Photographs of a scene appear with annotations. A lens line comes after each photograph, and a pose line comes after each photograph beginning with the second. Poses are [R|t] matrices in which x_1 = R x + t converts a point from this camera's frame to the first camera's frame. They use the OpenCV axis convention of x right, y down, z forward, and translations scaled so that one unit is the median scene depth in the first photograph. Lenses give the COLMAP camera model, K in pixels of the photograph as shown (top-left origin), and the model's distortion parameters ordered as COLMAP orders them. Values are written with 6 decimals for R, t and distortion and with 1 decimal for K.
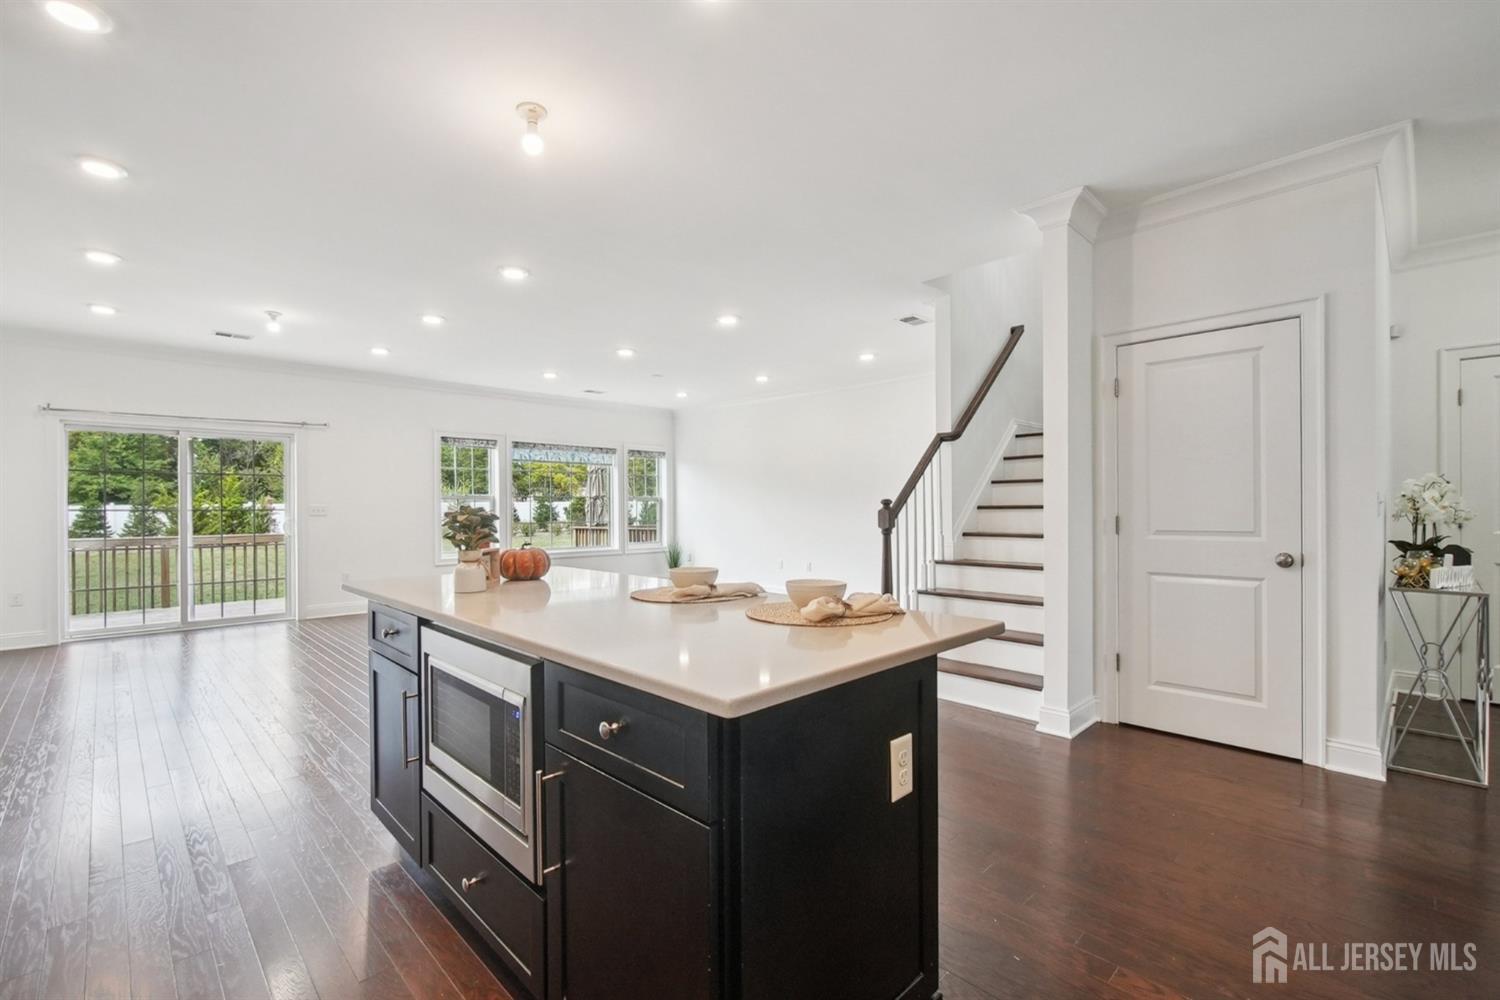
lens RADIAL K [[658.1, 0, 738.1], [0, 658.1, 506.1], [0, 0, 1]] dist [-0.000933, -0.000758]
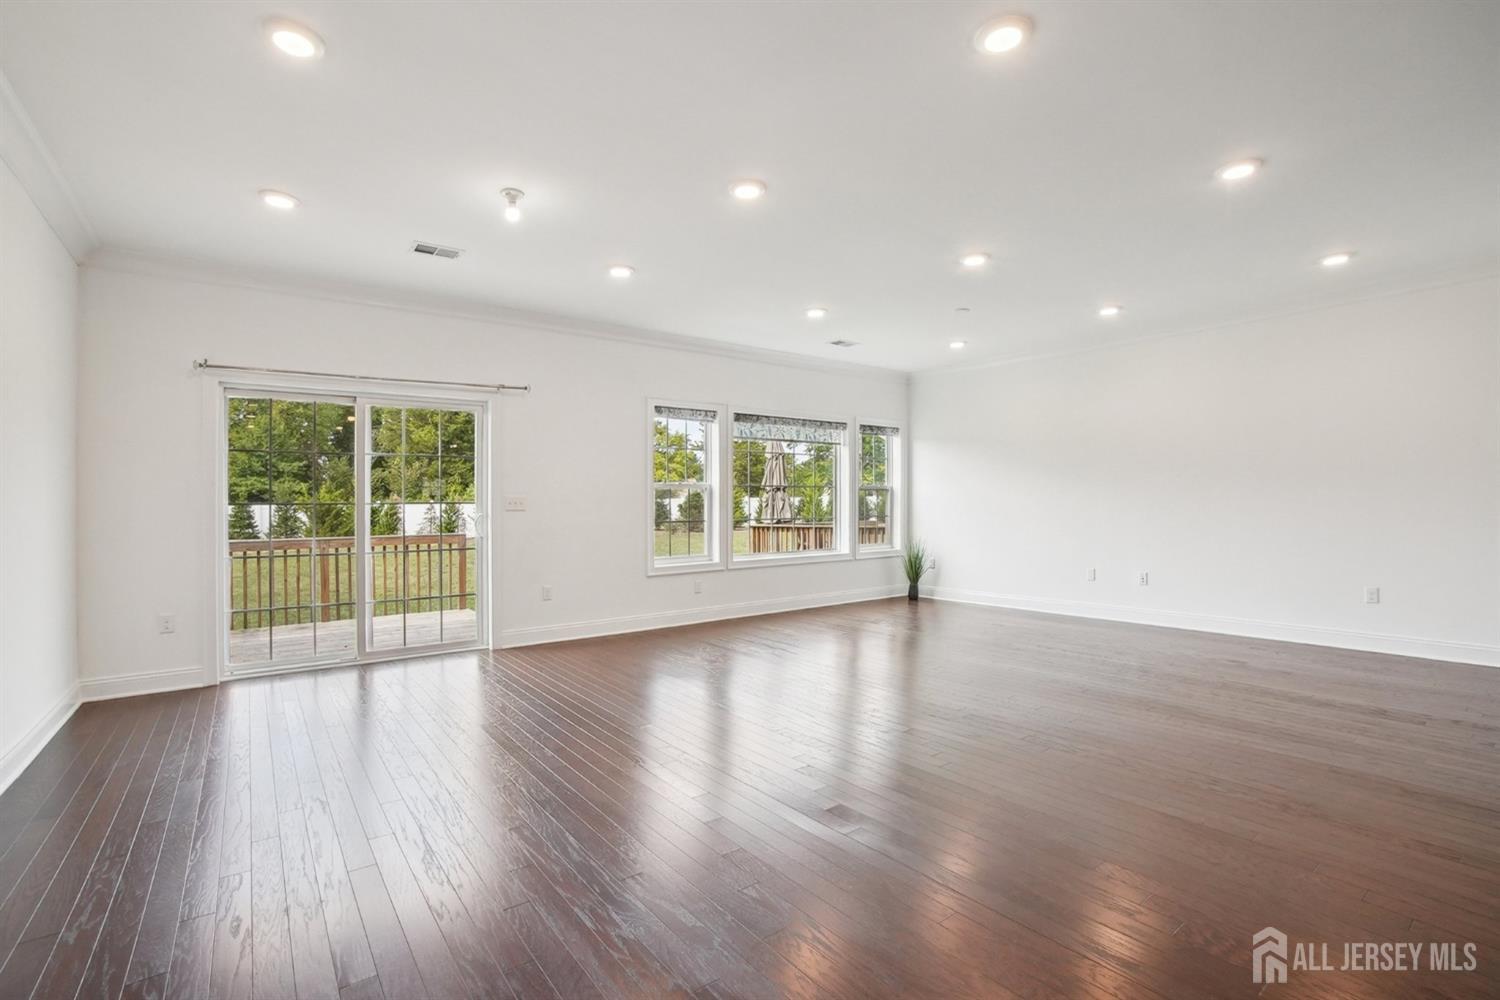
lens RADIAL K [[678.3, 0, 741.0], [0, 678.3, 494.1], [0, 0, 1]] dist [-0.044542, 0.013750]
pose [[0.991454, -0.010257, -0.130051, -0.189667], [0.008562, 0.999871, -0.013588, 0.005531], [0.130173, 0.012358, 0.991414, 0.181301]]
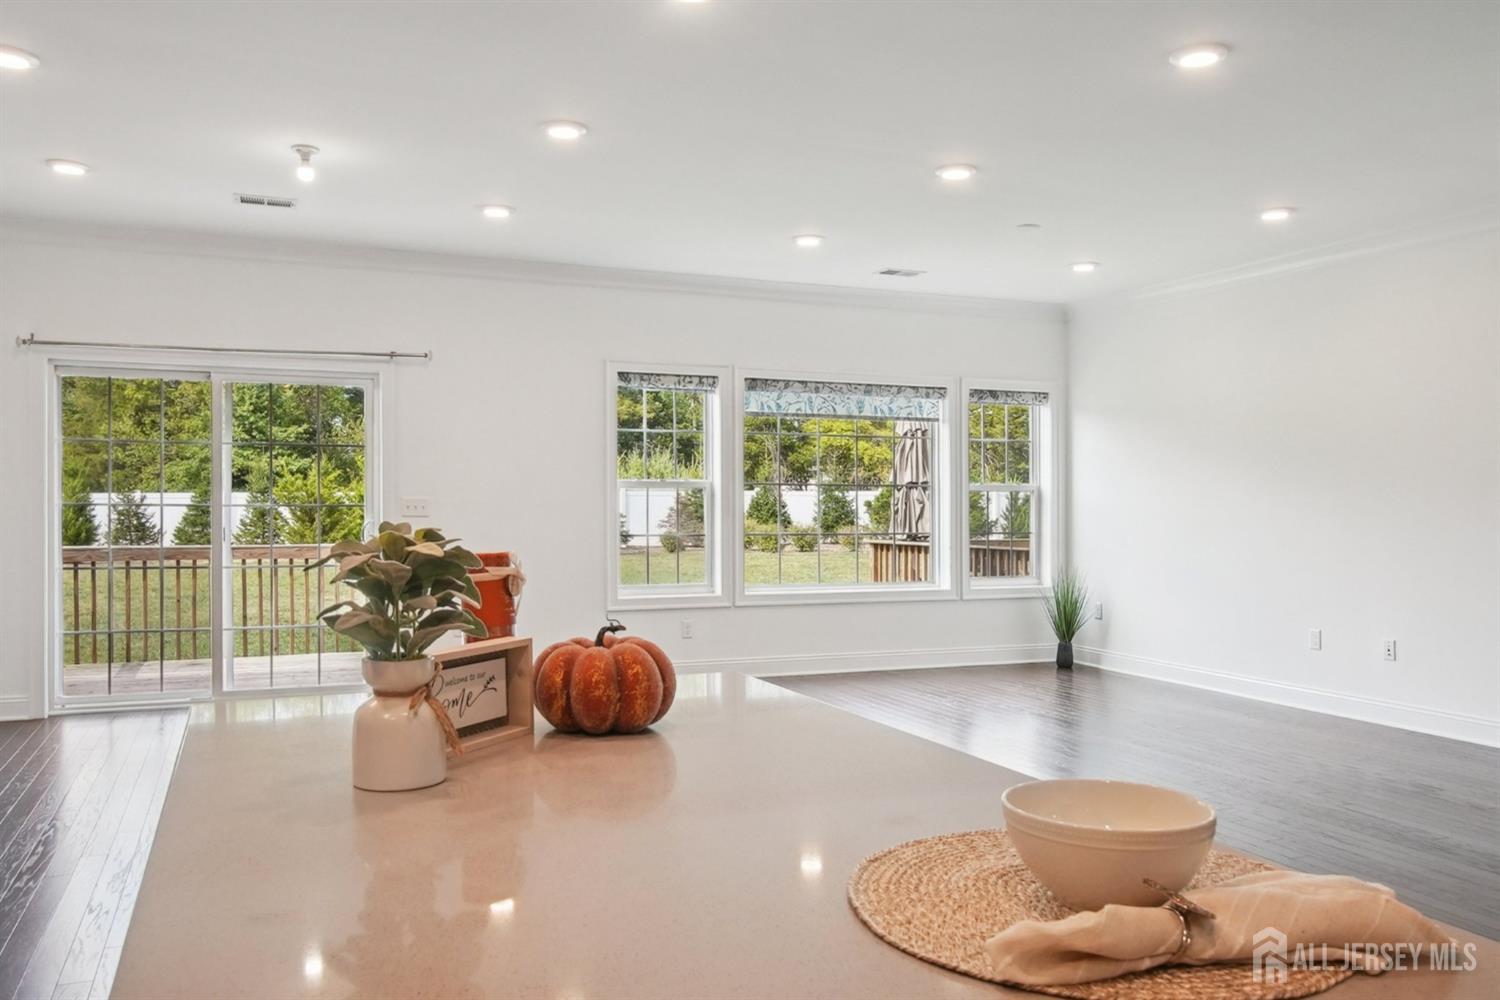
lens RADIAL K [[1179.0, 0, 734.5], [0, 1179.0, 491.3], [0, 0, 1]] dist [0.009761, 0.006389]
pose [[0.930547, 0.005446, -0.366131, -0.006796], [-0.007642, 0.999960, -0.004550, -0.003100], [0.366092, 0.007032, 0.930552, 0.103126]]
